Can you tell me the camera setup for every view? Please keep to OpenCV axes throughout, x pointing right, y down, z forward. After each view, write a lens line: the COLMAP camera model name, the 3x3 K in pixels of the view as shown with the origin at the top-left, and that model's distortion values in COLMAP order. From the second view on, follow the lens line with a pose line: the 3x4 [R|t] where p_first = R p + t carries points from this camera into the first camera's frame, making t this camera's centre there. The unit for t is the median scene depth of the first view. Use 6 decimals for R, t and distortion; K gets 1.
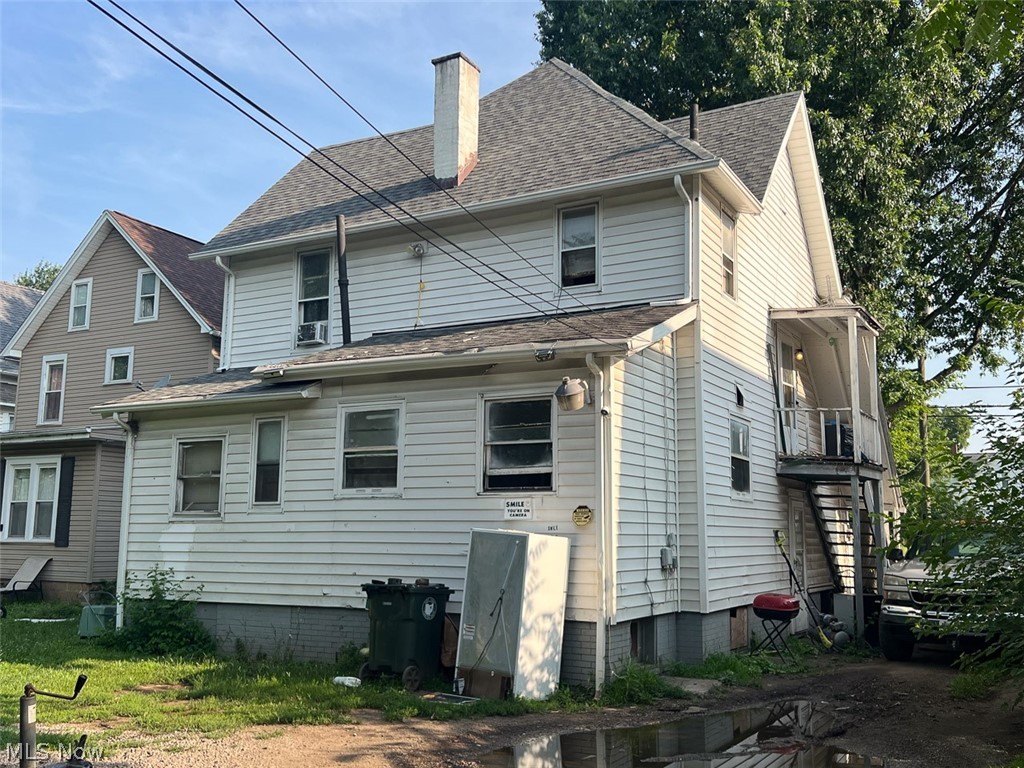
lens RADIAL K [[977.2, 0, 513.0], [0, 977.2, 383.5], [0, 0, 1]] dist [0.130436, 0.000000]
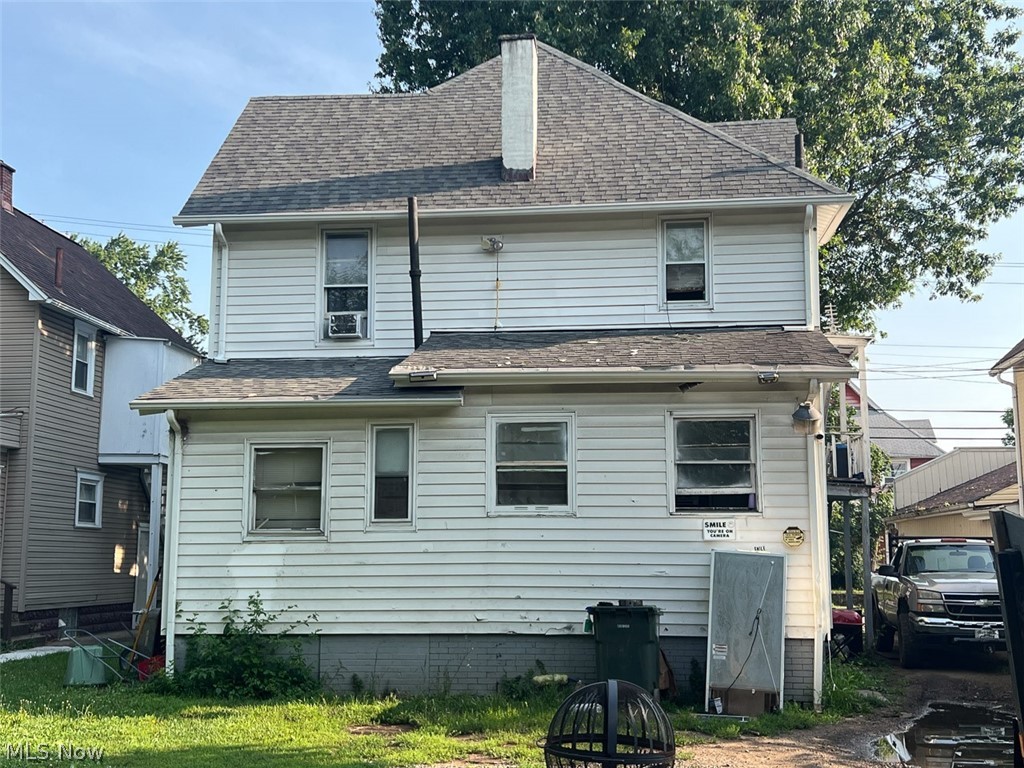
lens RADIAL K [[1175.0, 0, 511.7], [0, 1175.0, 379.7], [0, 0, 1]] dist [0.150139, 0.000000]
pose [[0.916358, 0.050819, 0.397121, -0.594938], [-0.052298, 0.998606, -0.007110, -0.003869], [-0.396929, -0.014253, 0.917739, -0.017800]]
